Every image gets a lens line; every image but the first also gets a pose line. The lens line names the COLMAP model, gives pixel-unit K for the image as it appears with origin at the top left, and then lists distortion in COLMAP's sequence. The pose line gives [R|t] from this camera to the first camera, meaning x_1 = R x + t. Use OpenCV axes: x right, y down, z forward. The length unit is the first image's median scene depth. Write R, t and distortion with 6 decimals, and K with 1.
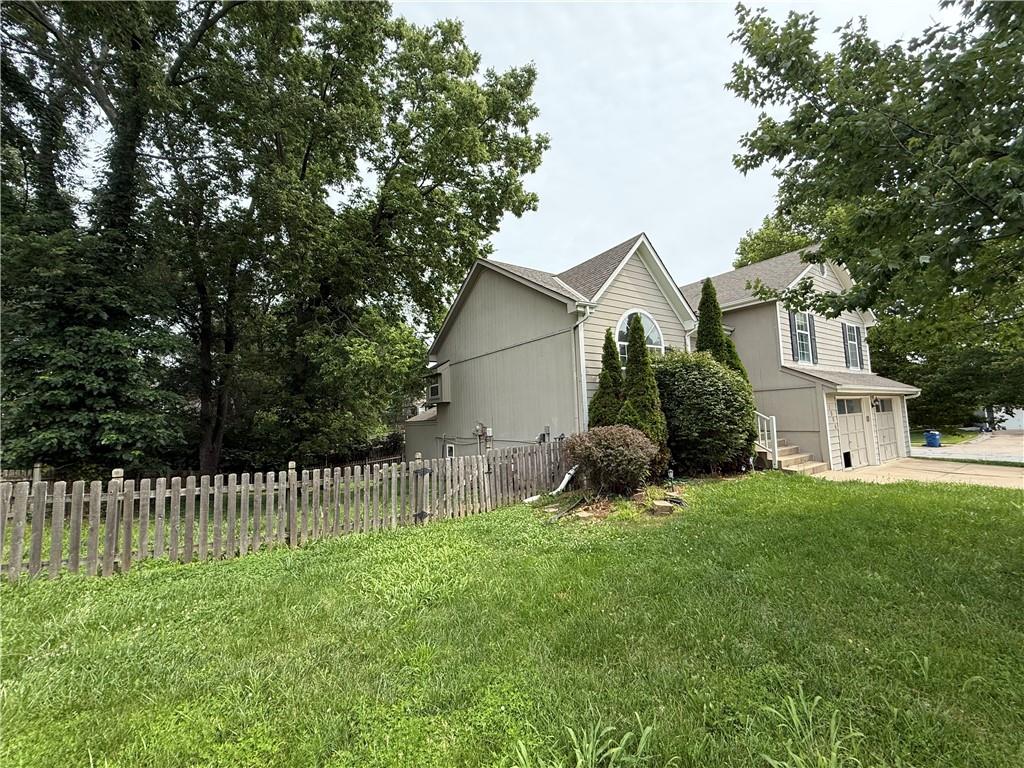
lens RADIAL K [[407.9, 0, 513.7], [0, 407.9, 384.1], [0, 0, 1]] dist [-0.000817, 0.000044]
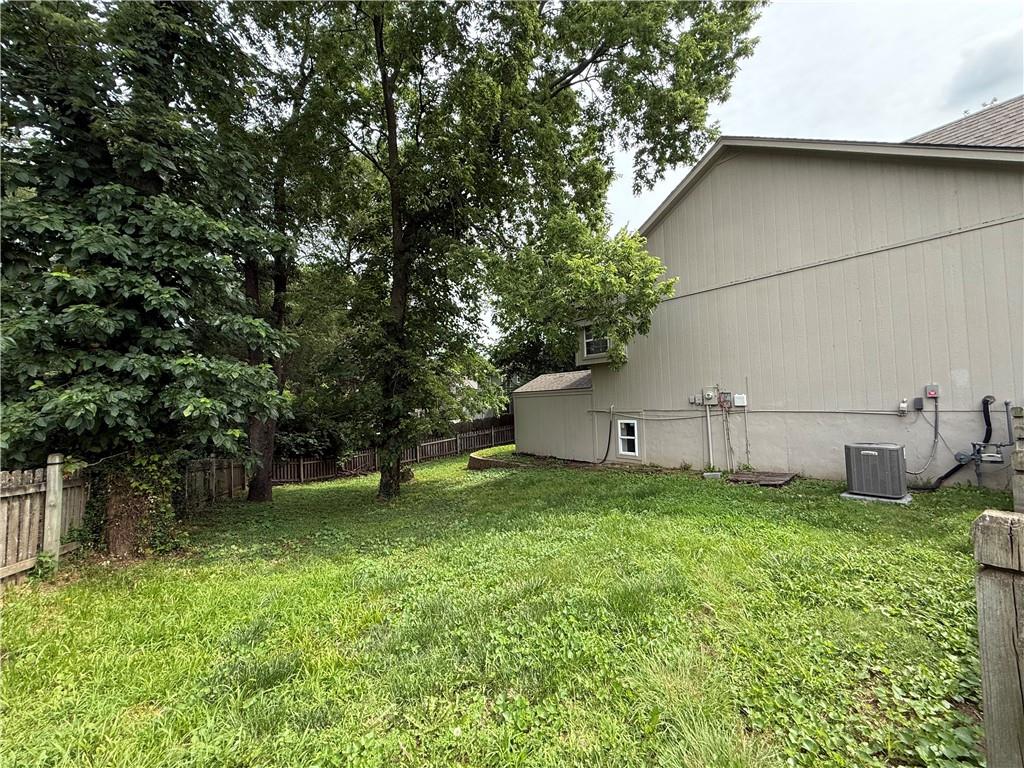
lens RADIAL K [[407.9, 0, 509.8], [0, 407.9, 381.7], [0, 0, 1]] dist [-0.000817, 0.000044]
pose [[0.997910, 0.001567, 0.064602, -0.626083], [-0.004042, 0.999262, 0.038198, 0.082590], [-0.064494, -0.038380, 0.997180, 0.462744]]
